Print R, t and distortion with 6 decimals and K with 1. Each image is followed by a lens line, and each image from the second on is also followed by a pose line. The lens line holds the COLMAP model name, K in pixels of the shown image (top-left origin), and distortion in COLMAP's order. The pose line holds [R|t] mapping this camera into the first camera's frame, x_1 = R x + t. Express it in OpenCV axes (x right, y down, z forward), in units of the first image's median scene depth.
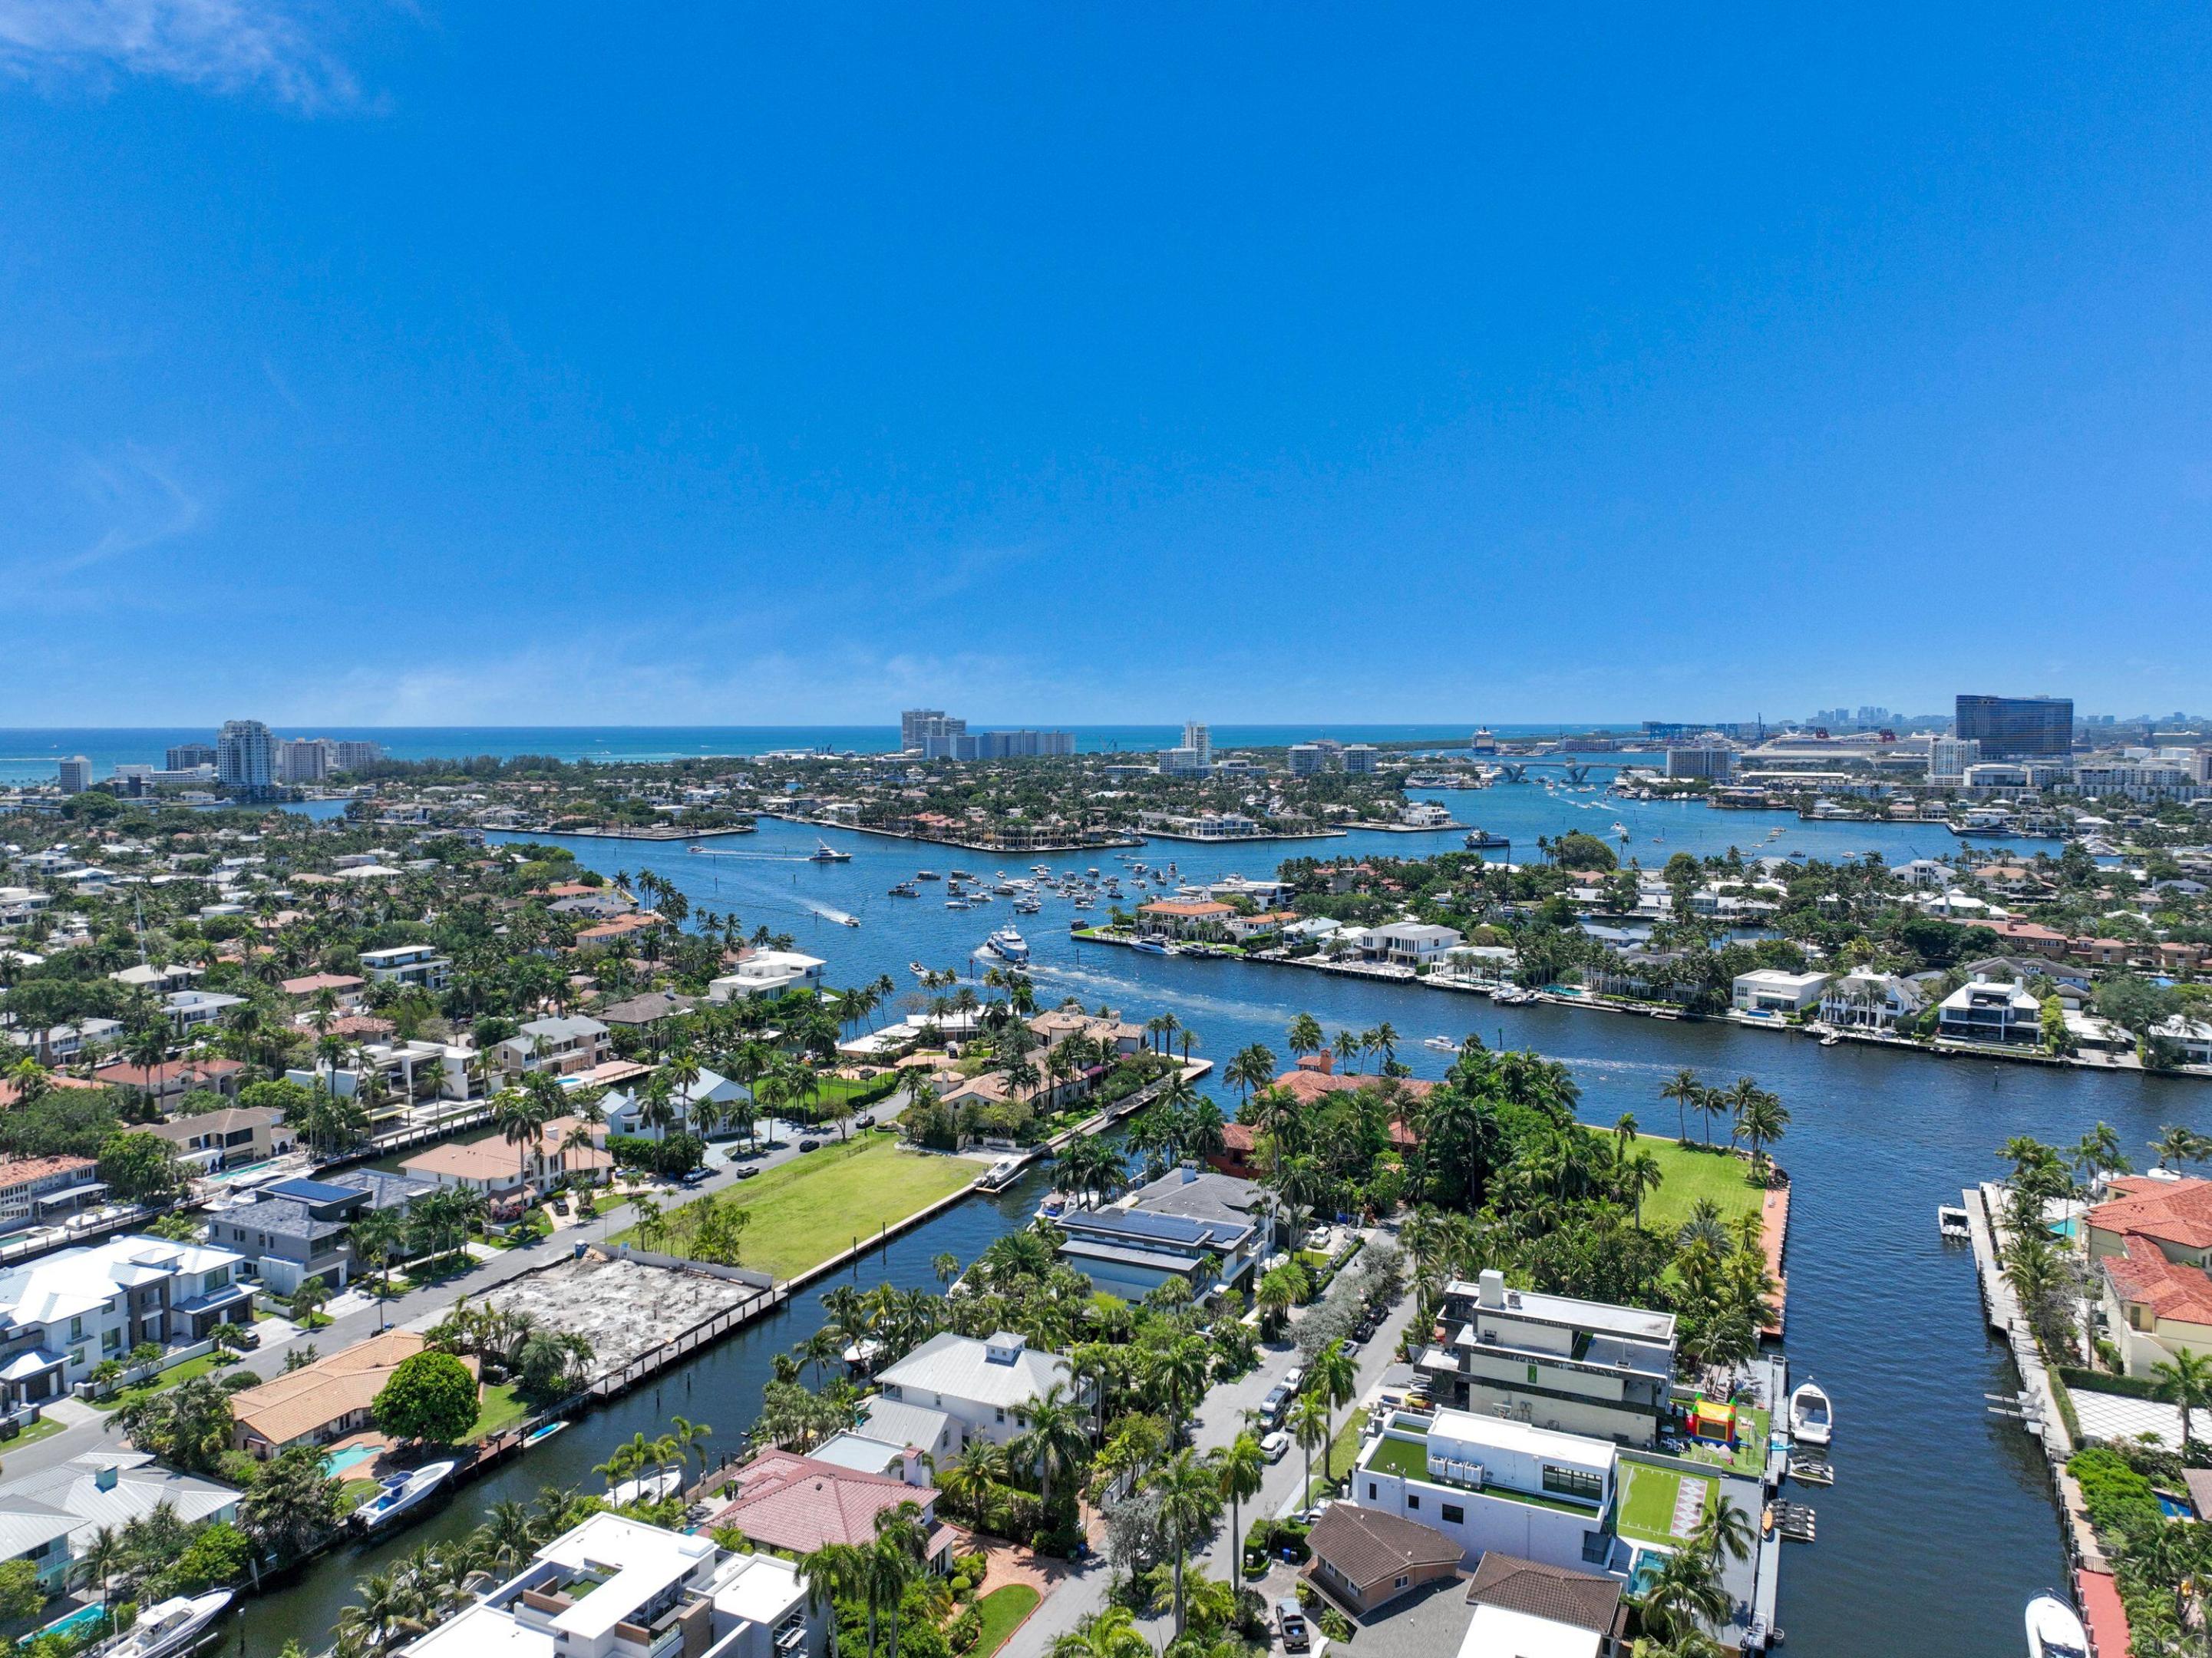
lens RADIAL K [[1548.3, 0, 1096.9], [0, 1548.3, 832.7], [0, 0, 1]] dist [0.009621, -0.004599]
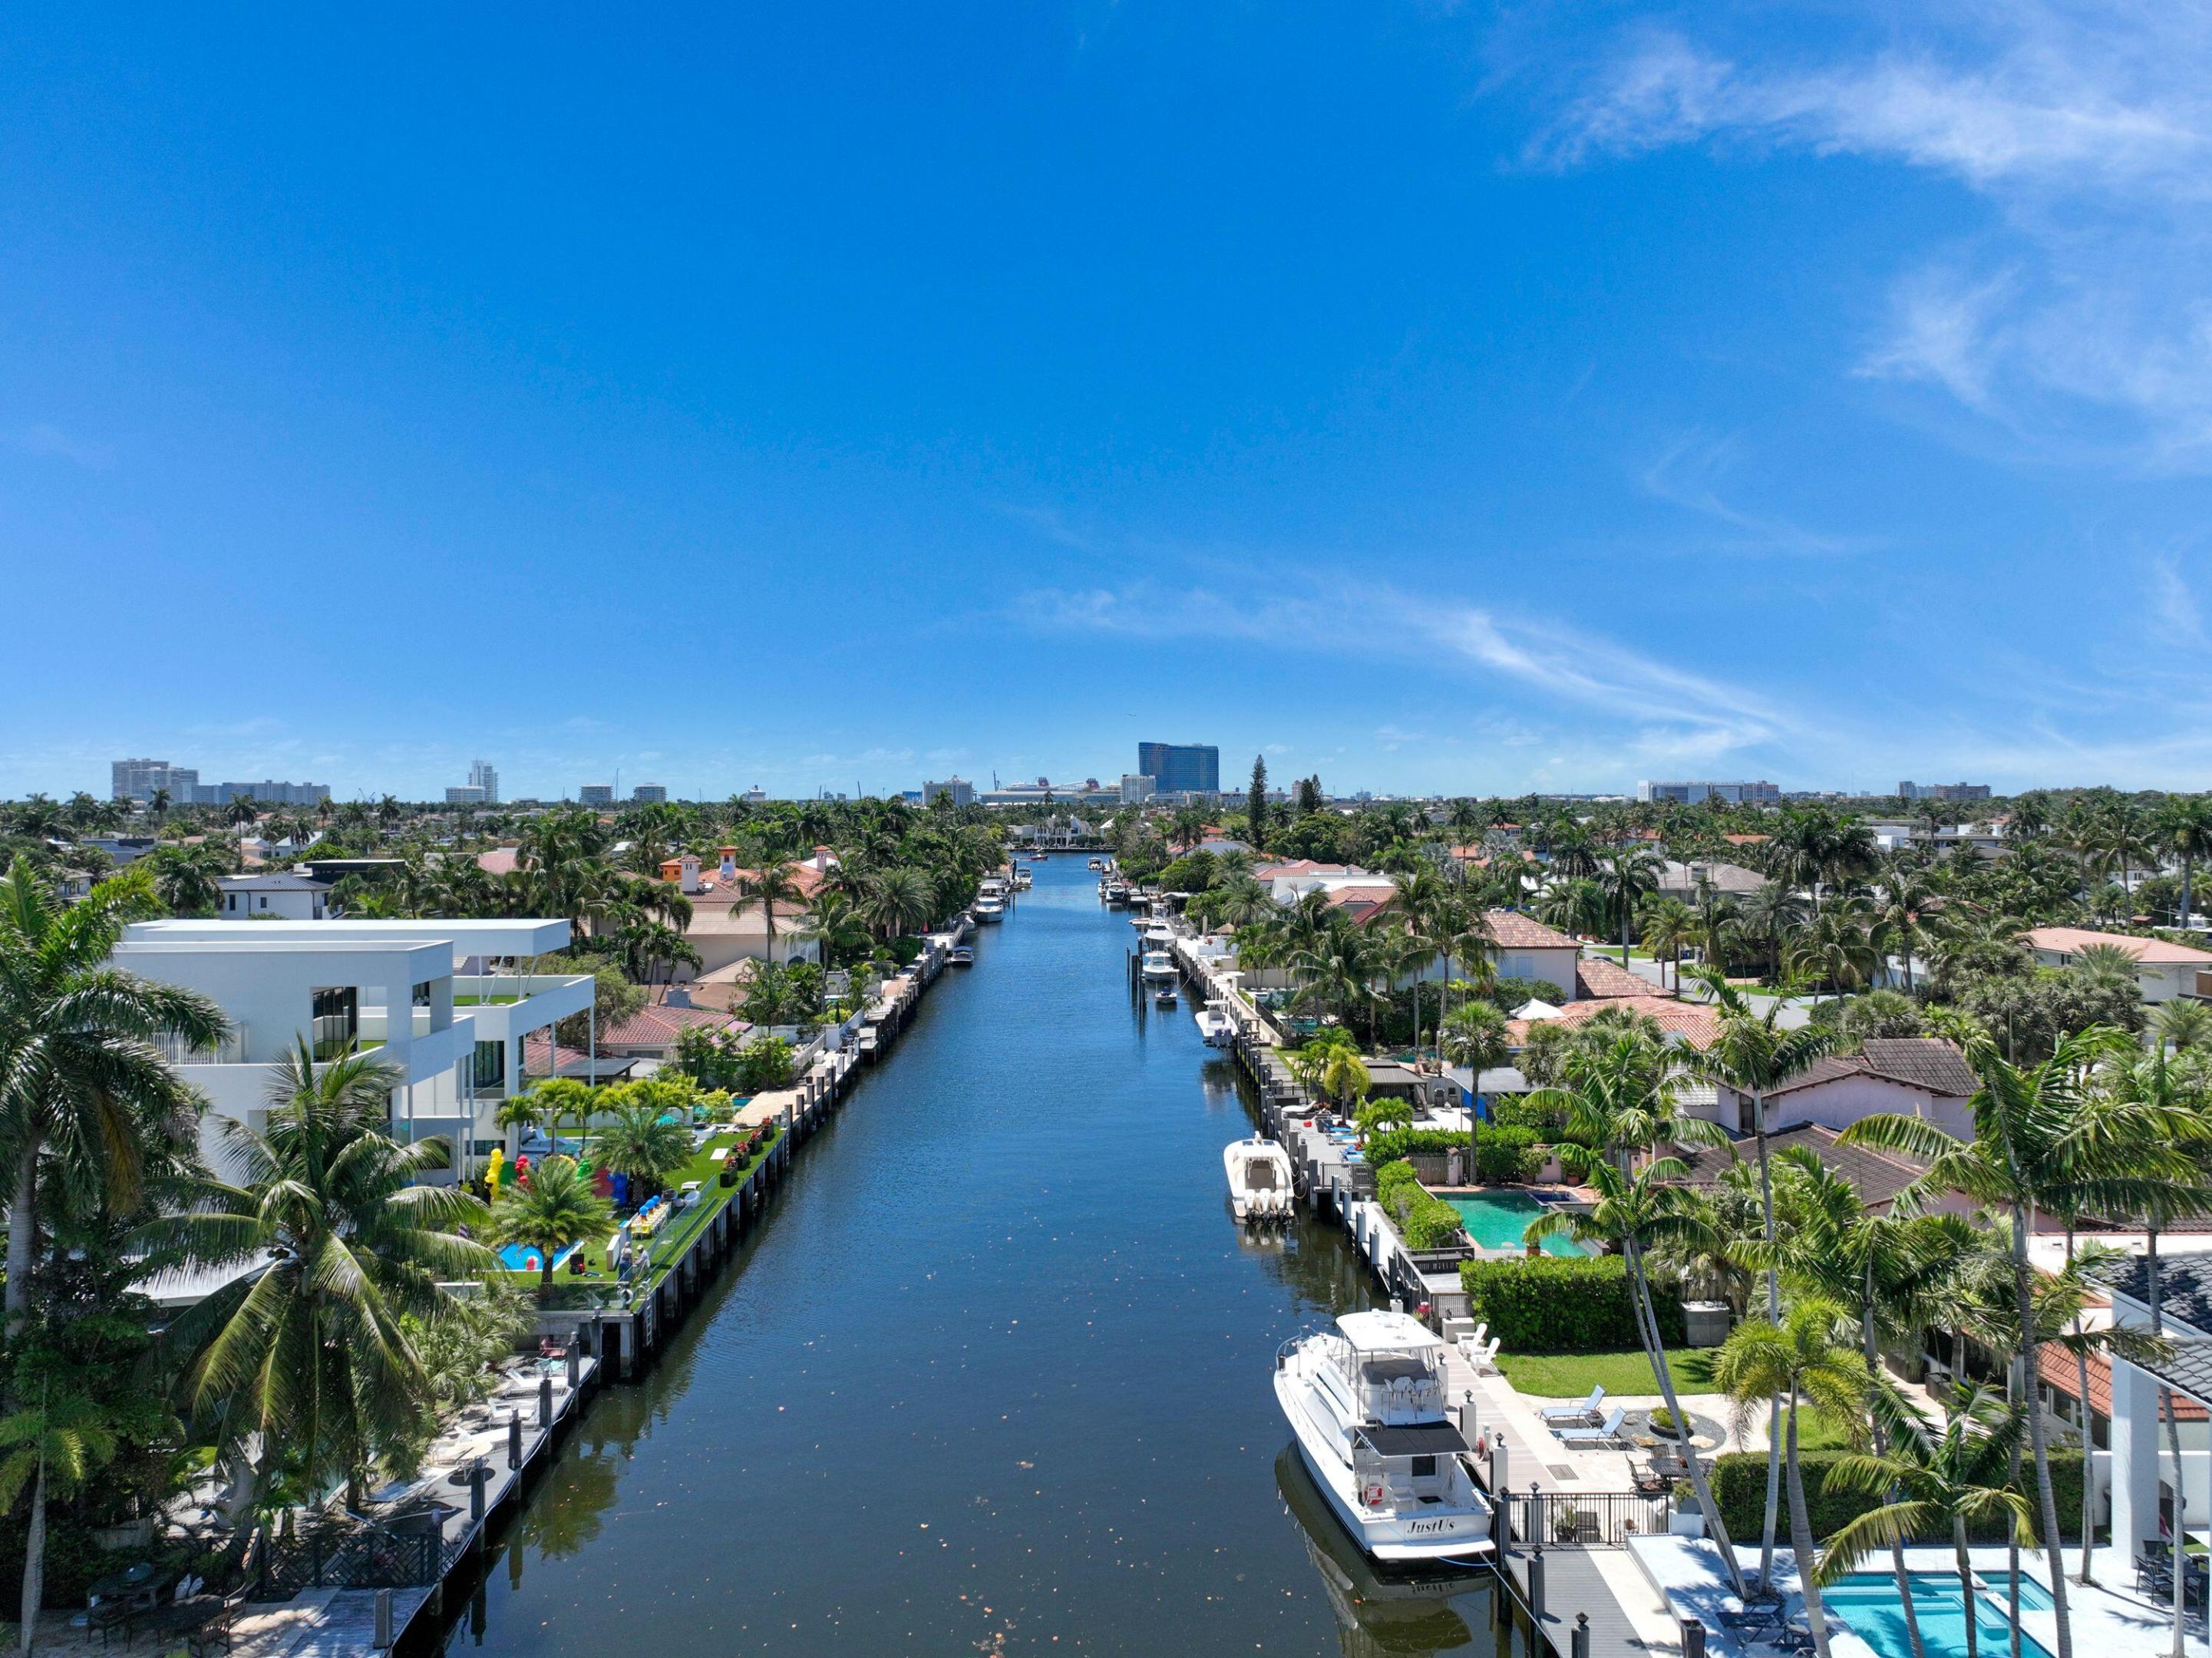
lens RADIAL K [[1553.8, 0, 1098.8], [0, 1553.8, 828.9], [0, 0, 1]] dist [-0.005771, 0.024298]
pose [[0.891761, -0.009126, 0.452415, -0.105774], [0.034790, 0.998220, -0.048439, 0.103955], [-0.451167, 0.058936, 0.890491, -0.243921]]
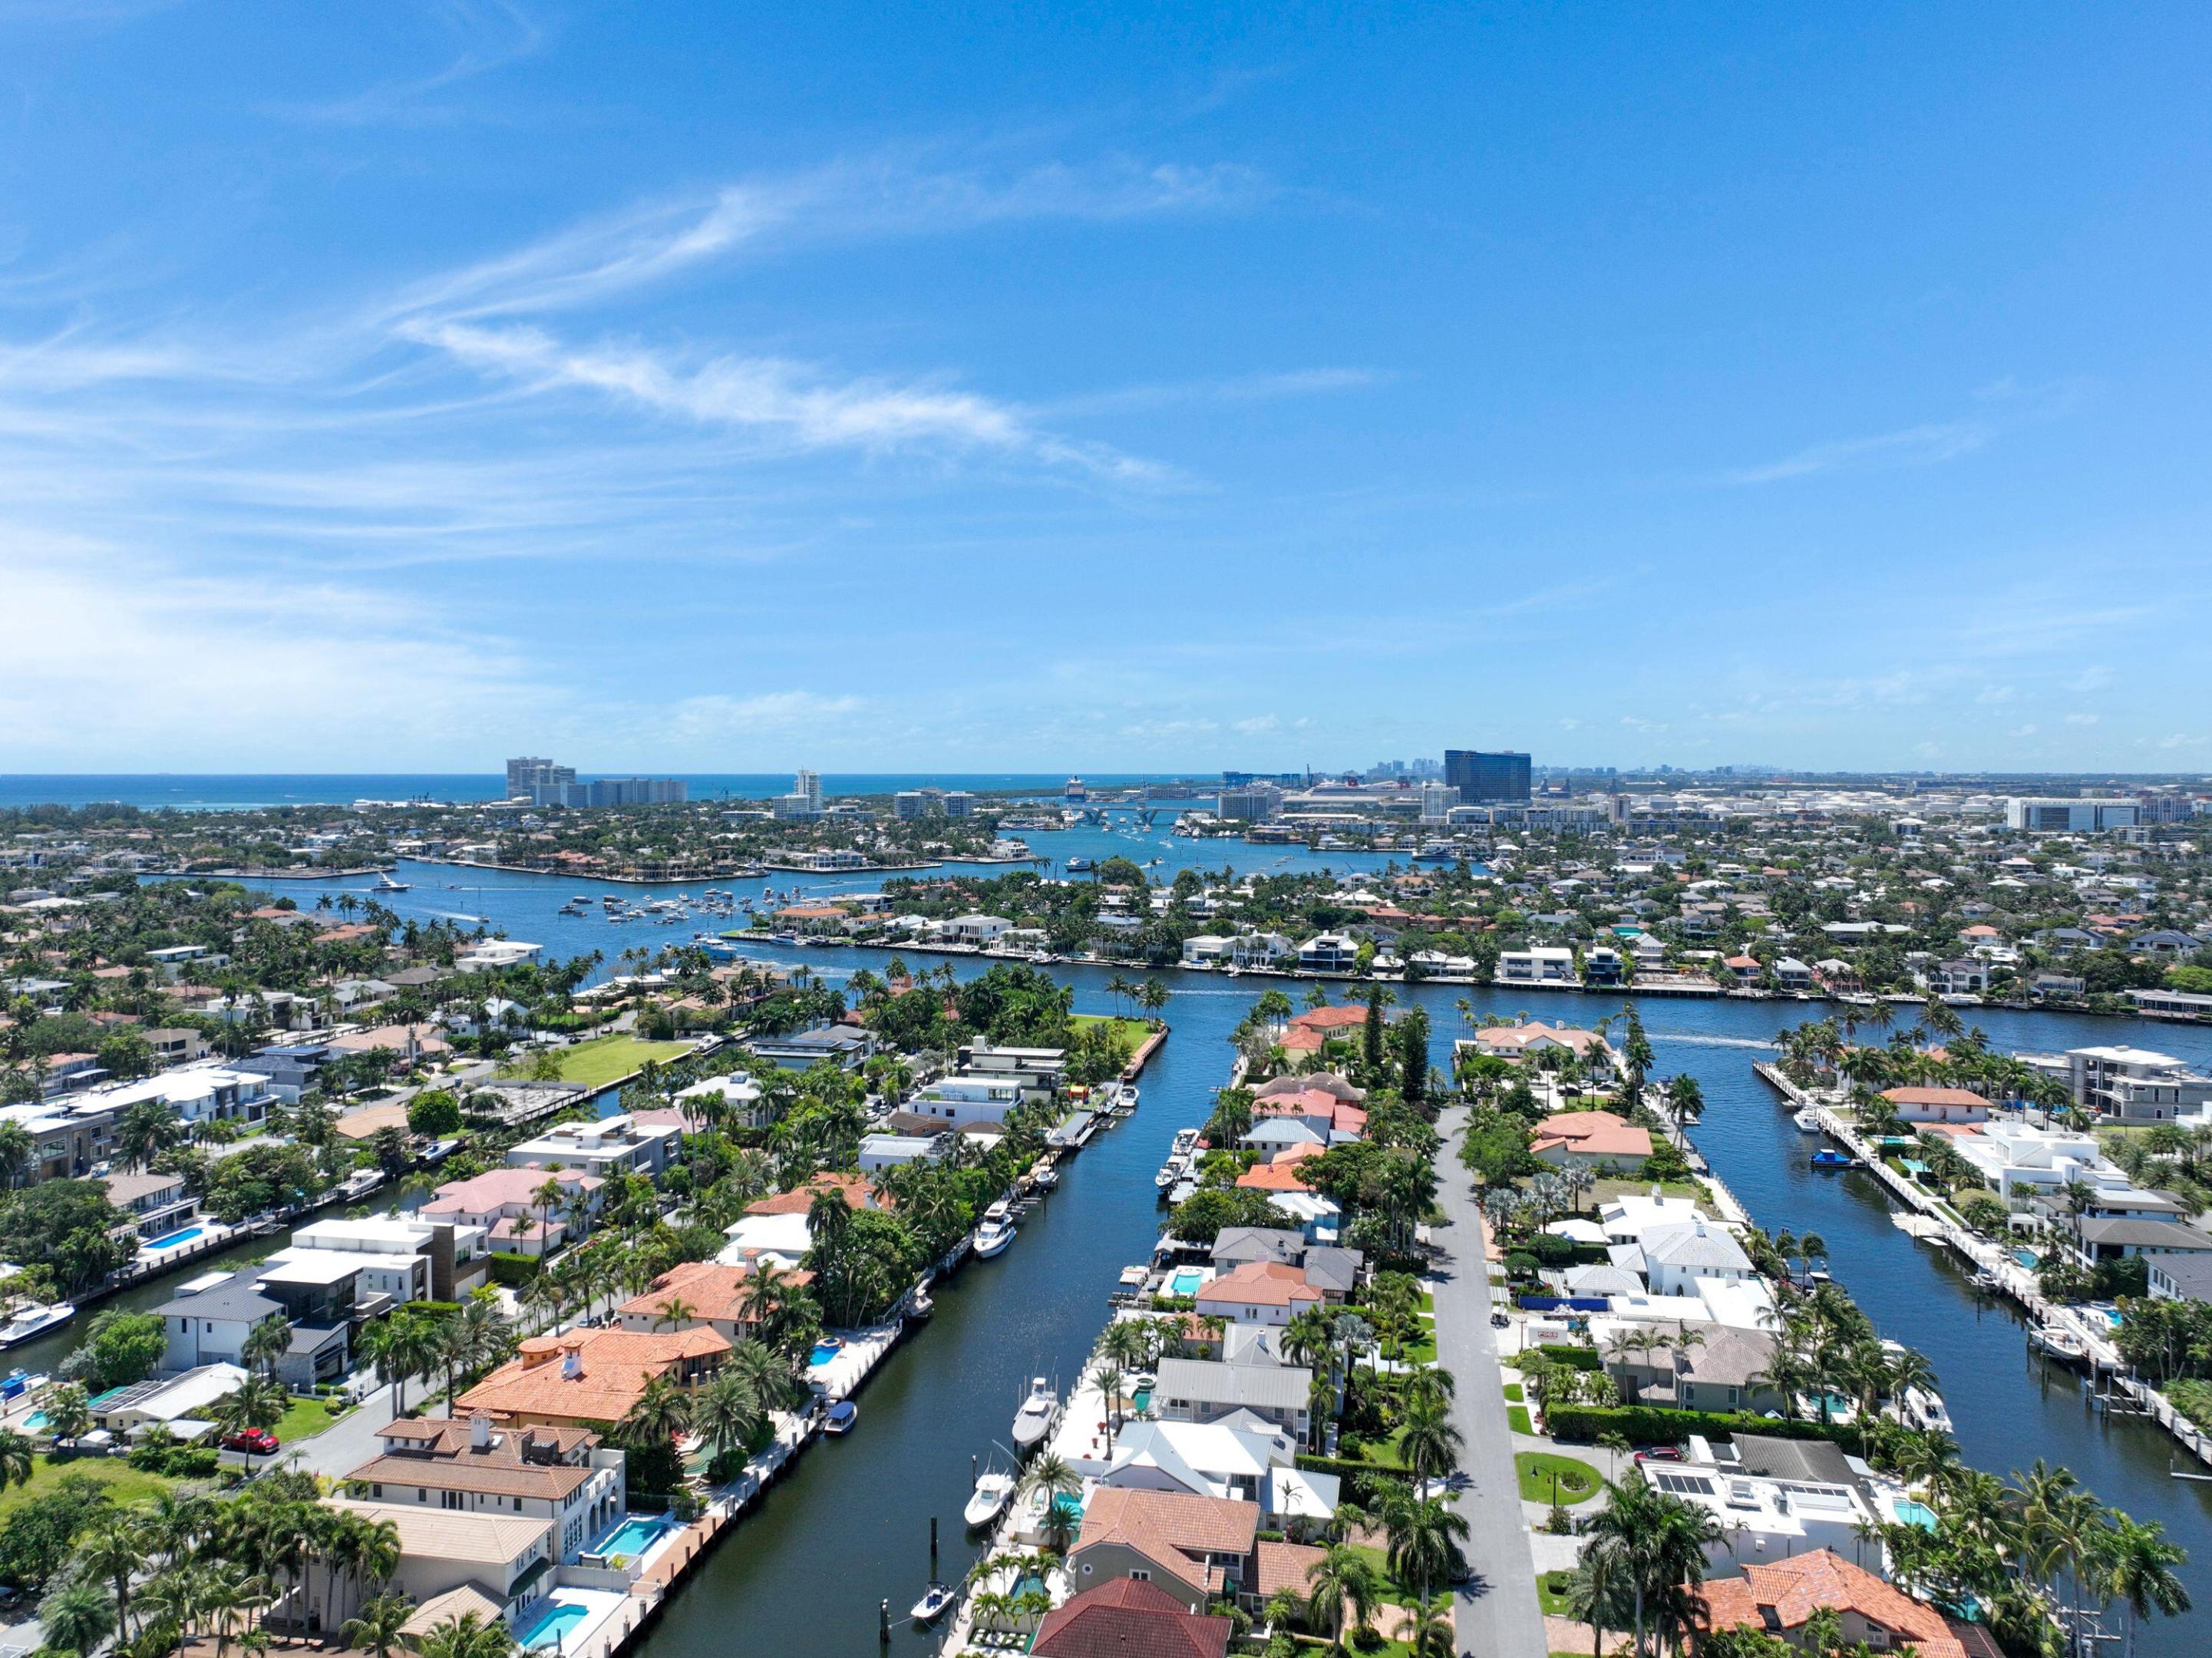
lens RADIAL K [[1548.3, 0, 1096.9], [0, 1548.3, 832.7], [0, 0, 1]] dist [0.009621, -0.004599]
pose [[0.968680, -0.007622, 0.248194, -0.025608], [0.015472, 0.999439, -0.029696, 0.019436], [-0.247828, 0.032606, 0.968255, -0.261129]]
